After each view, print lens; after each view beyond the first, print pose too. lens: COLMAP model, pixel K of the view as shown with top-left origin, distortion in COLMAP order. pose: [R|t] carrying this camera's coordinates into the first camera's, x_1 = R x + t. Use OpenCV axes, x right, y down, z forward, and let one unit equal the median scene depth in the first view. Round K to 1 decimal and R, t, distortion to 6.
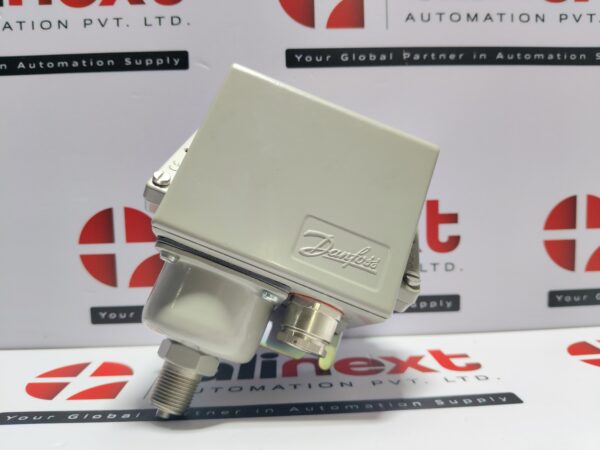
lens RADIAL K [[494.3, 0, 301.8], [0, 494.3, 216.8], [0, 0, 1]] dist [-0.056792, -0.011592]
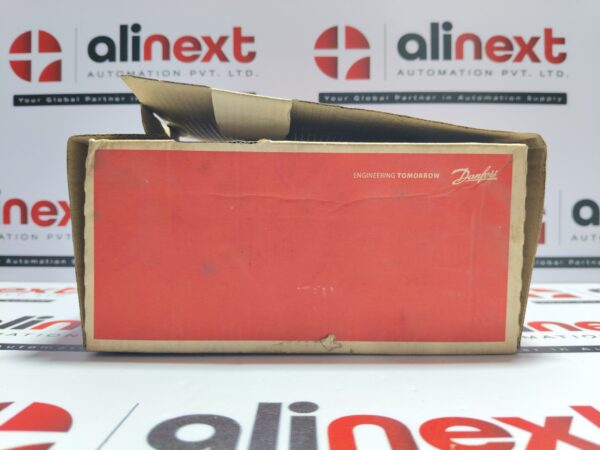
lens RADIAL K [[494.3, 0, 294.1], [0, 494.3, 218.0], [0, 0, 1]] dist [-0.056792, -0.011592]
pose [[0.998178, 0.026362, -0.054280, -0.016206], [-0.030294, 0.996876, -0.072947, 0.170774], [0.052188, 0.074459, 0.995858, -0.521115]]
